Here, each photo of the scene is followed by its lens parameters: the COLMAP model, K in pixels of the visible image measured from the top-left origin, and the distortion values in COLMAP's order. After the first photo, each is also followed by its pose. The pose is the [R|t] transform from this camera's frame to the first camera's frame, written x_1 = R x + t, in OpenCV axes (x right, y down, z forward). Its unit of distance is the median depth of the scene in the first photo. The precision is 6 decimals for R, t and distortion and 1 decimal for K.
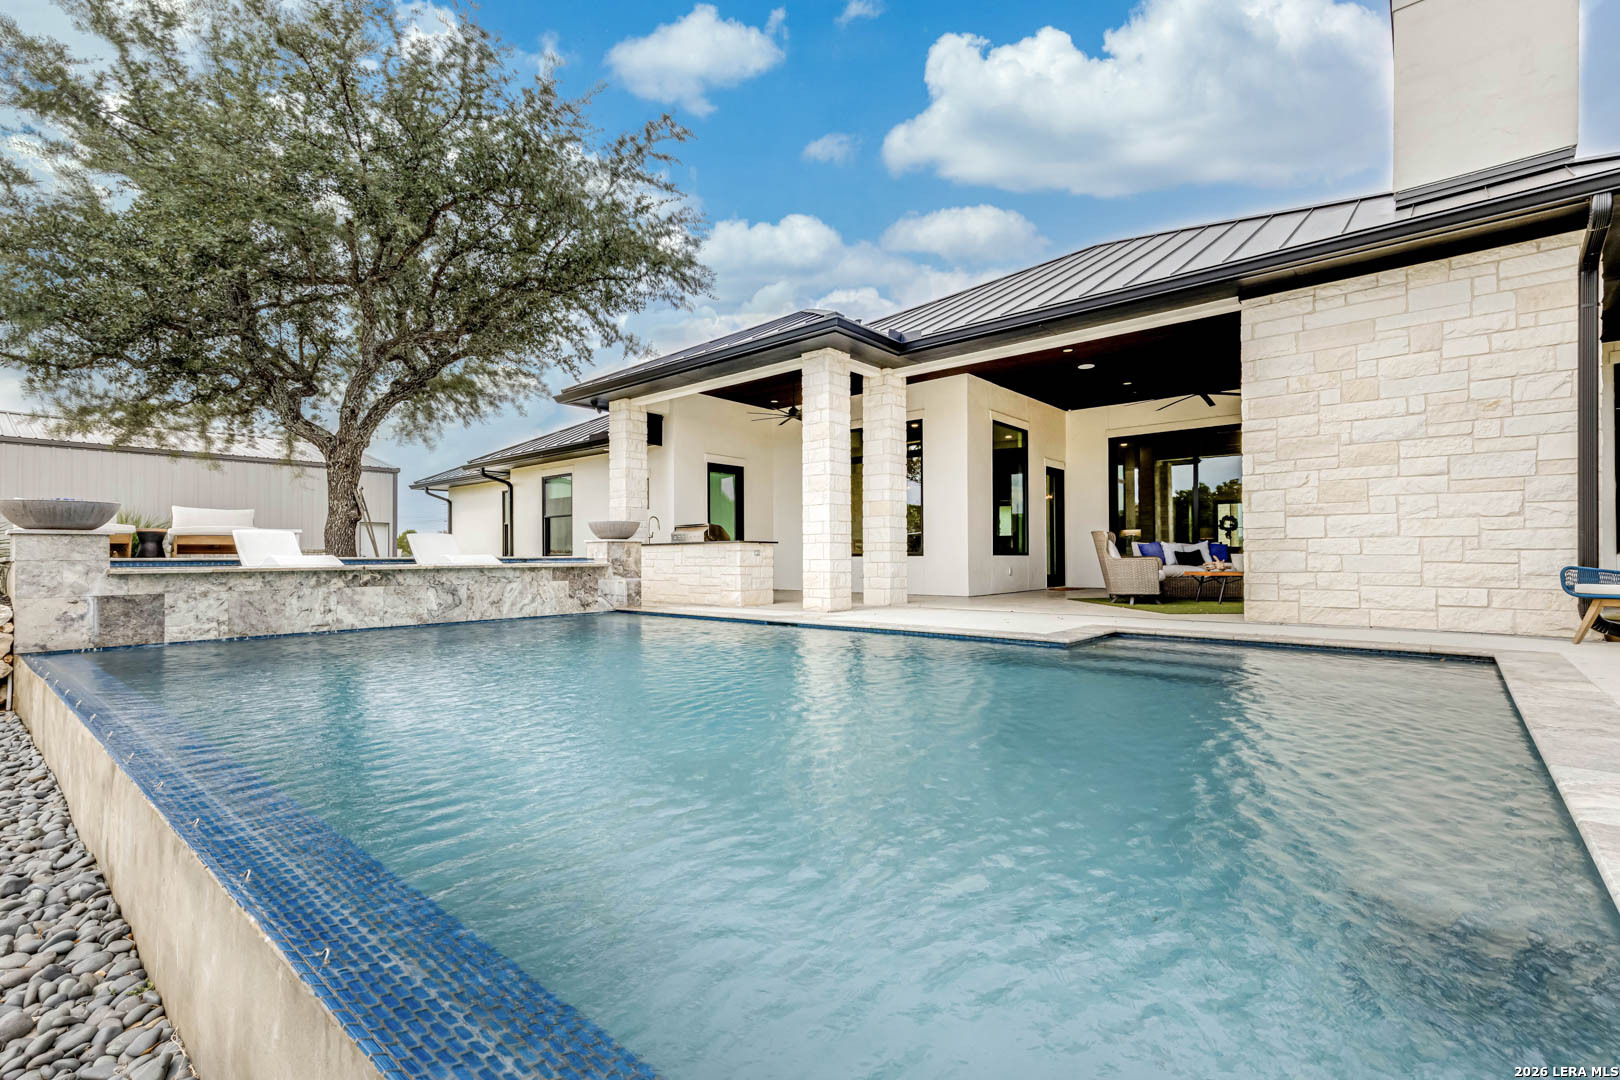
lens RADIAL K [[713.2, 0, 811.3], [0, 713.2, 546.8], [0, 0, 1]] dist [0.003077, 0.000322]
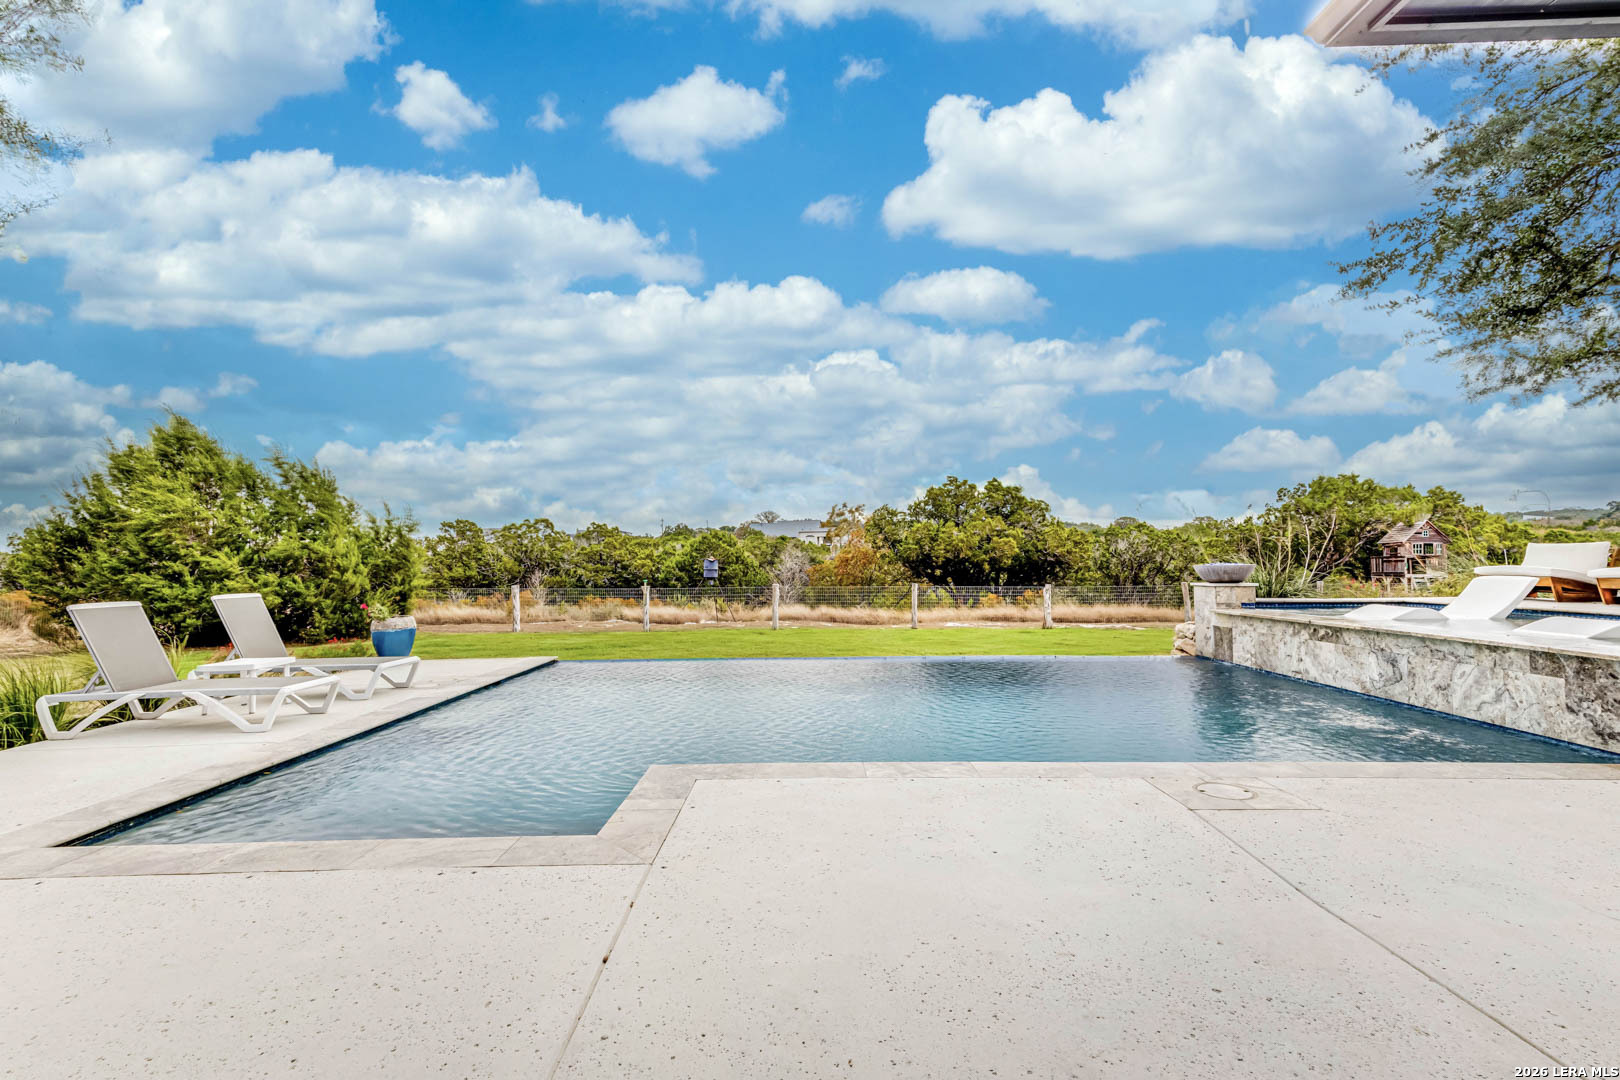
lens RADIAL K [[713.2, 0, 813.0], [0, 713.2, 547.4], [0, 0, 1]] dist [0.003077, 0.000322]
pose [[-0.750511, -0.011540, -0.660757, 0.507162], [0.010206, 0.999526, -0.029049, -0.047769], [0.660779, -0.028546, -0.750037, 1.170825]]
